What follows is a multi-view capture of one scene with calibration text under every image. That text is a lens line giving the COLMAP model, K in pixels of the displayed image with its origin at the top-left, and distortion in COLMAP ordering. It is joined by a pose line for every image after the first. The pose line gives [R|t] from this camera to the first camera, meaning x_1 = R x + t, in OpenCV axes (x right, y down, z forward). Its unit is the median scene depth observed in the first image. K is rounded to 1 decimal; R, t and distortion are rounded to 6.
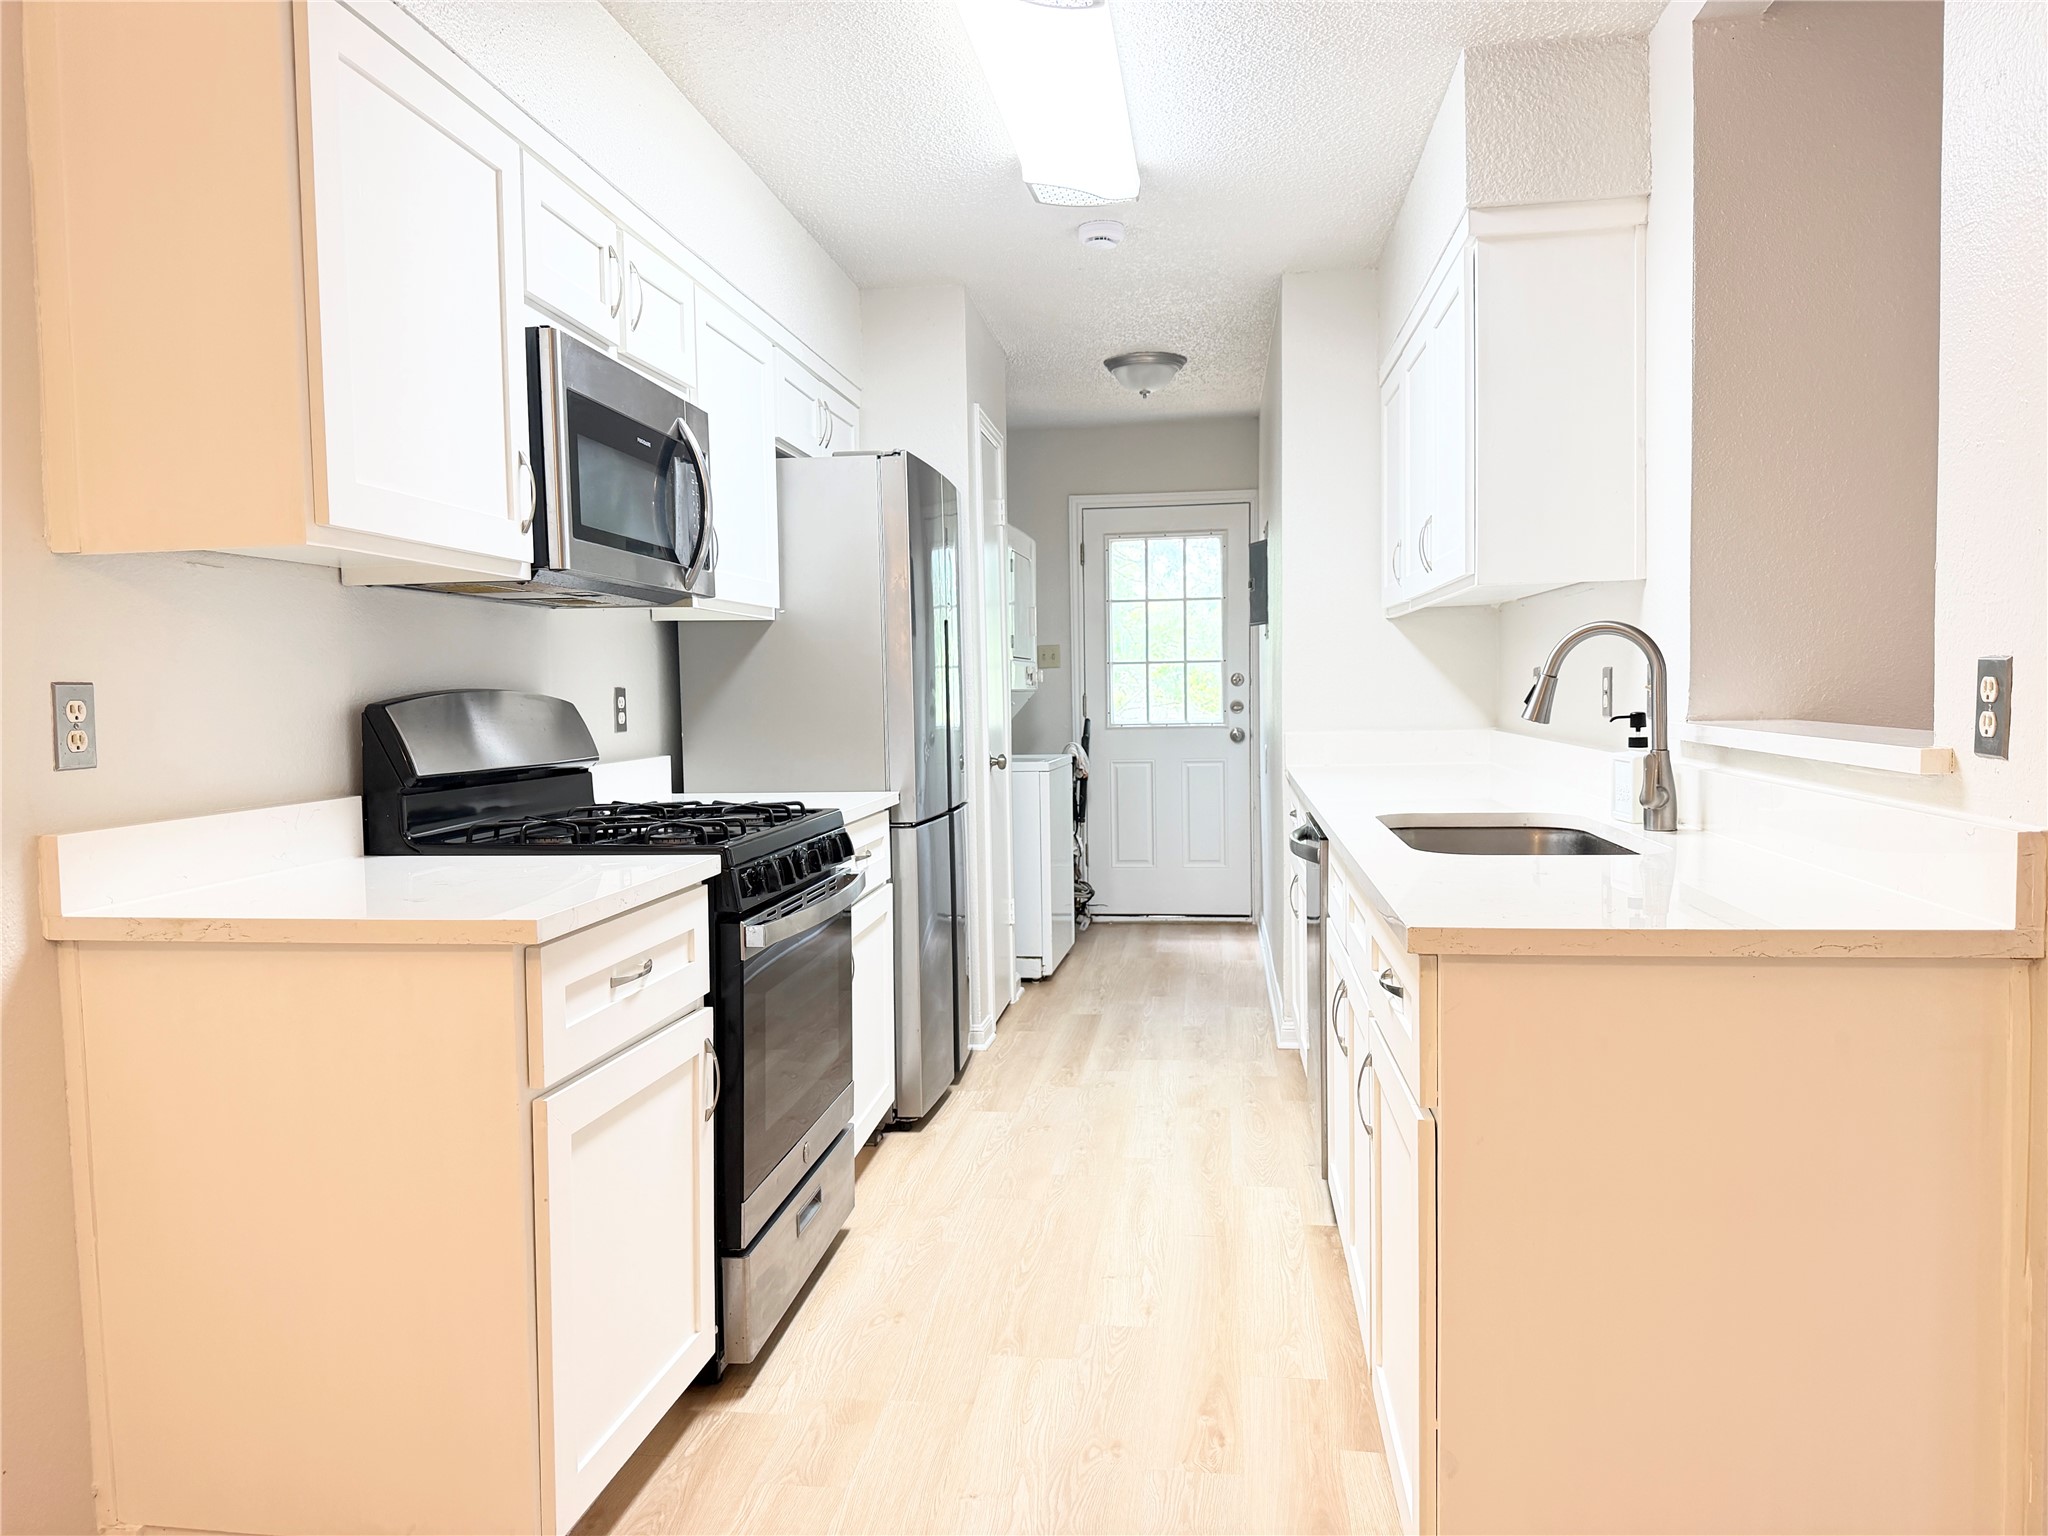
lens RADIAL K [[1429.5, 0, 1048.8], [0, 1429.5, 780.5], [0, 0, 1]] dist [0.023424, -0.003118]
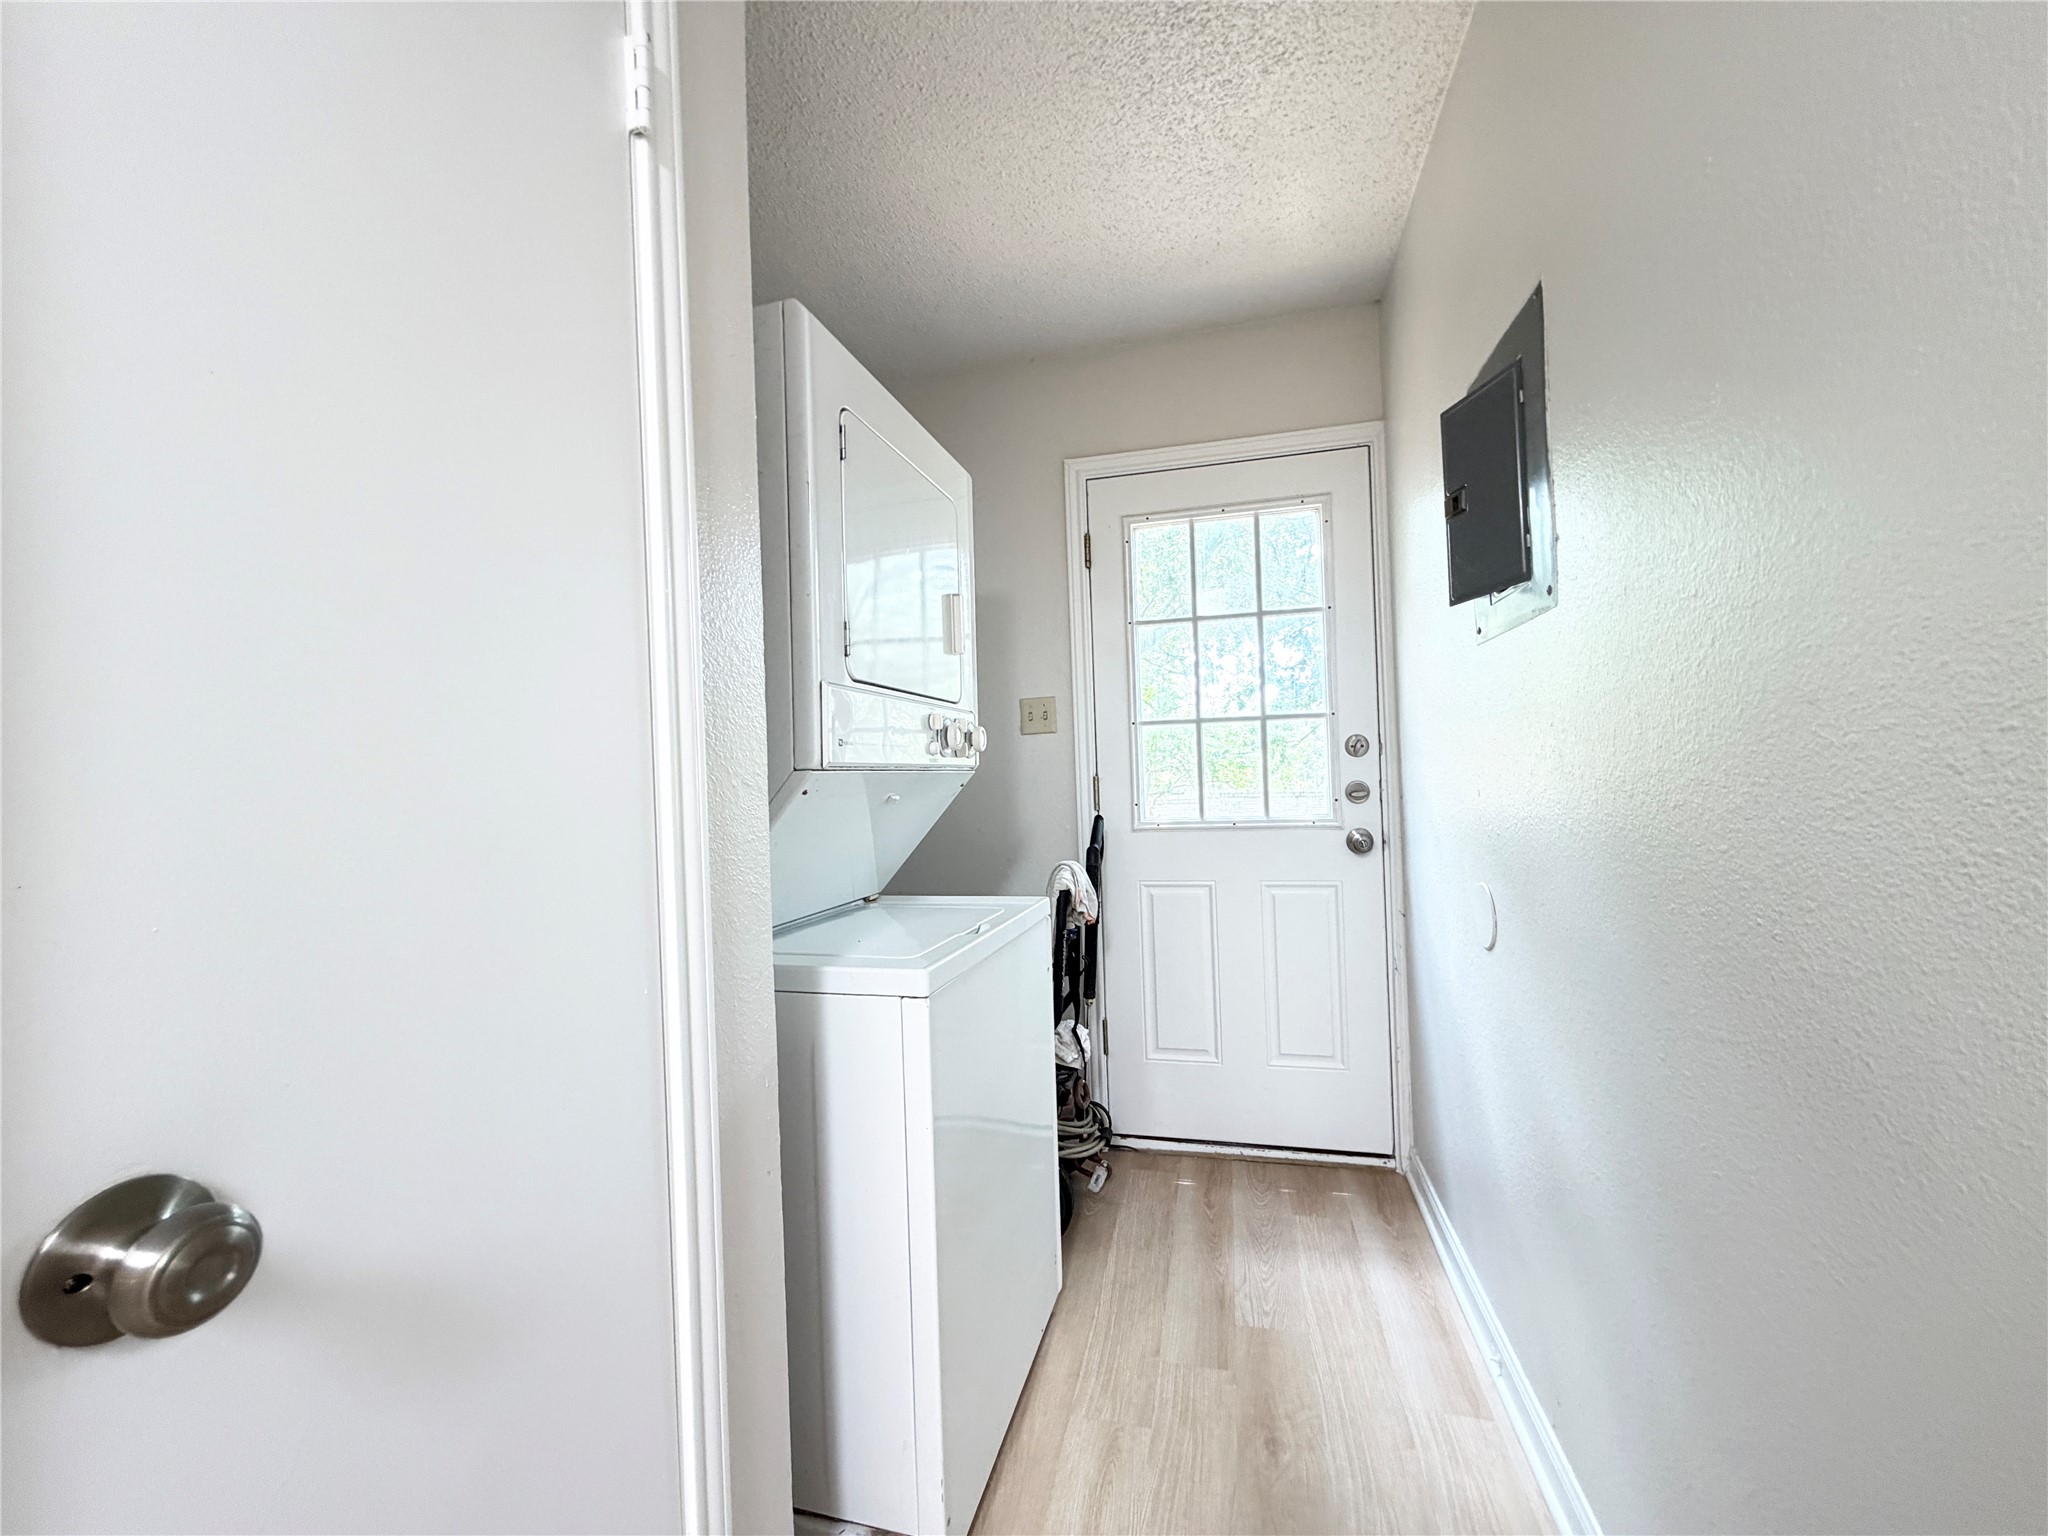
lens RADIAL K [[821.4, 0, 1024.0], [0, 821.4, 768.0], [0, 0, 1]] dist [0.001316, 0.000225]
pose [[0.991328, -0.018596, -0.130088, 0.051358], [0.009974, 0.997729, -0.066619, -0.050900], [0.131032, 0.064743, 0.989262, 0.819907]]
